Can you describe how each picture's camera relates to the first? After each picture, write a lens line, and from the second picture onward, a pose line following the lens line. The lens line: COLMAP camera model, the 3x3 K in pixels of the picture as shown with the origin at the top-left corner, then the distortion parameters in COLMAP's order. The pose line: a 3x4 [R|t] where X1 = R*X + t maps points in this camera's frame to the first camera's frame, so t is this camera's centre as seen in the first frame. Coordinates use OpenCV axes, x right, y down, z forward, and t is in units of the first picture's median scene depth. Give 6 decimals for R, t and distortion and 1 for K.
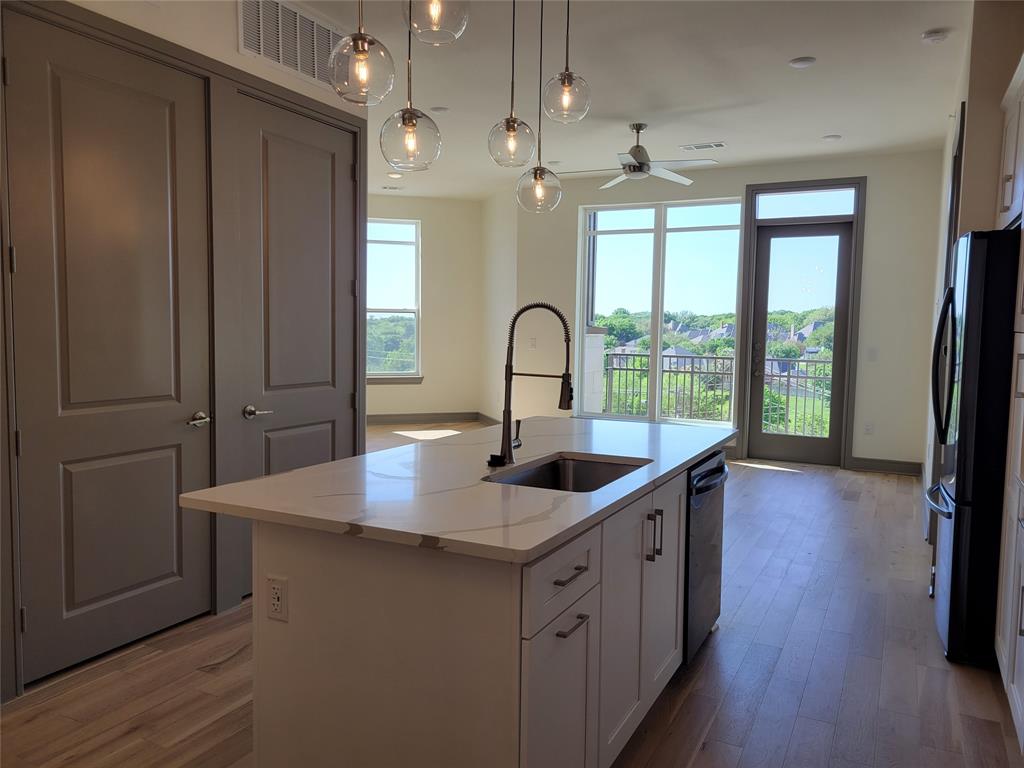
lens RADIAL K [[765.4, 0, 500.7], [0, 765.4, 387.1], [0, 0, 1]] dist [0.047226, -0.025667]
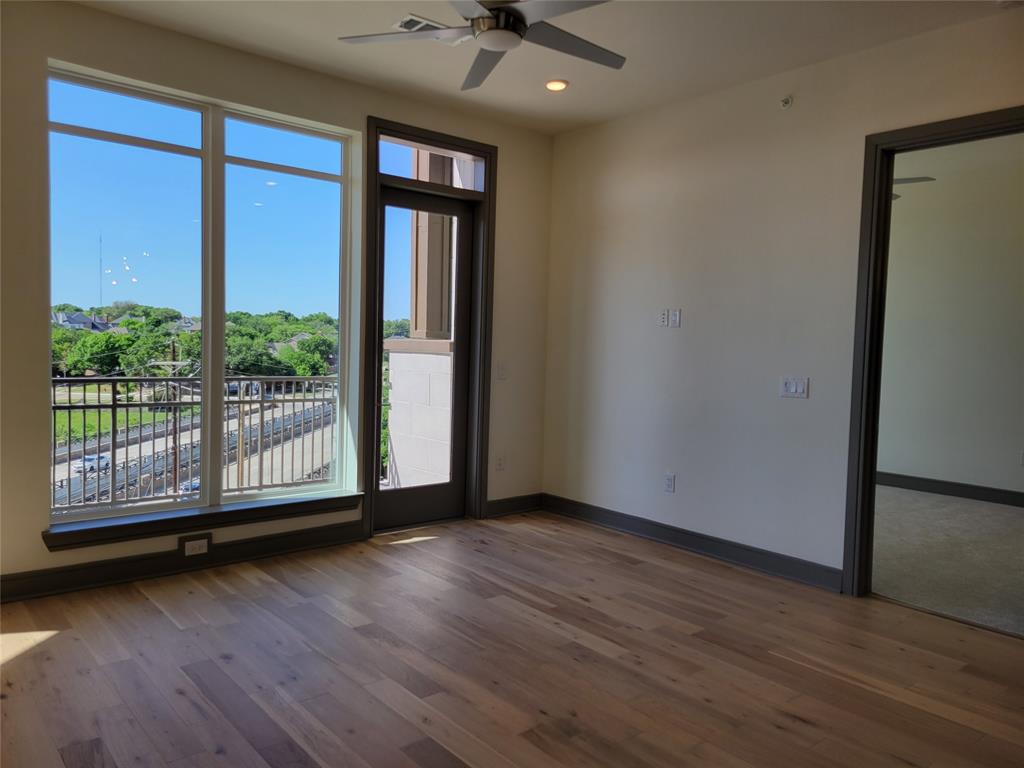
lens RADIAL K [[765.4, 0, 488.5], [0, 765.4, 376.7], [0, 0, 1]] dist [0.047226, -0.025667]
pose [[0.386748, -0.049830, 0.920838, -0.264968], [0.056441, 0.997946, 0.030298, -0.061680], [-0.920457, 0.040255, 0.388766, 0.708841]]
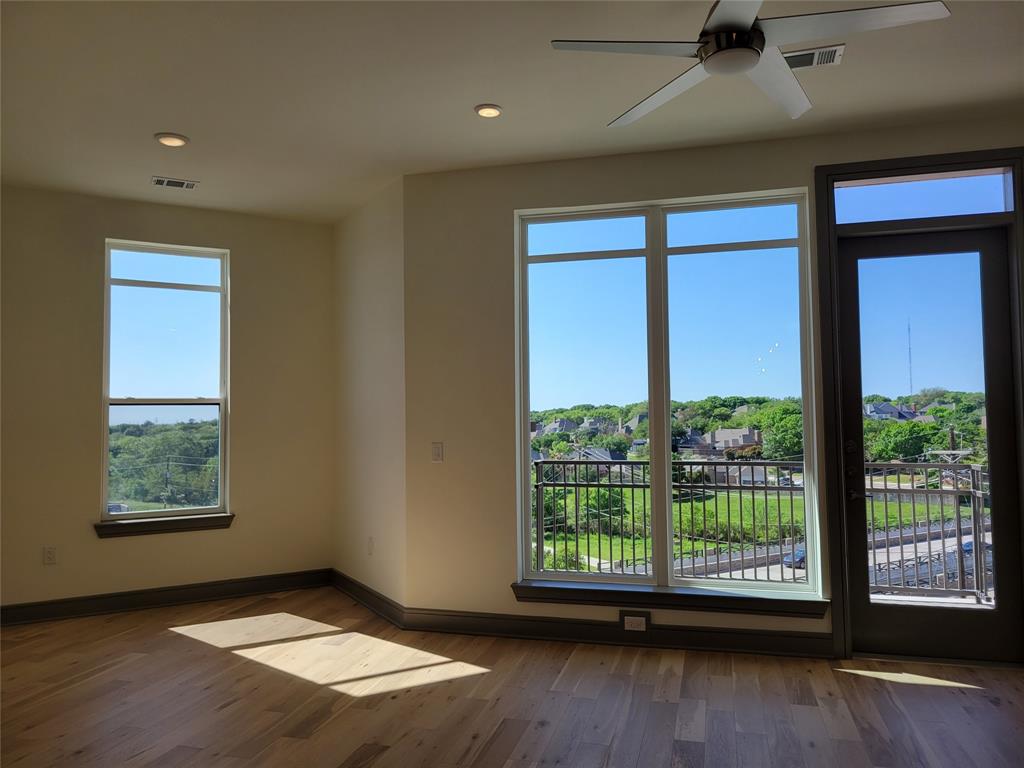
lens RADIAL K [[765.4, 0, 505.7], [0, 765.4, 380.1], [0, 0, 1]] dist [0.047226, -0.025667]
pose [[0.975568, -0.012962, 0.219317, -0.038684], [0.042784, 0.990355, -0.131784, -0.040774], [-0.215493, 0.137947, 0.966713, 0.546951]]
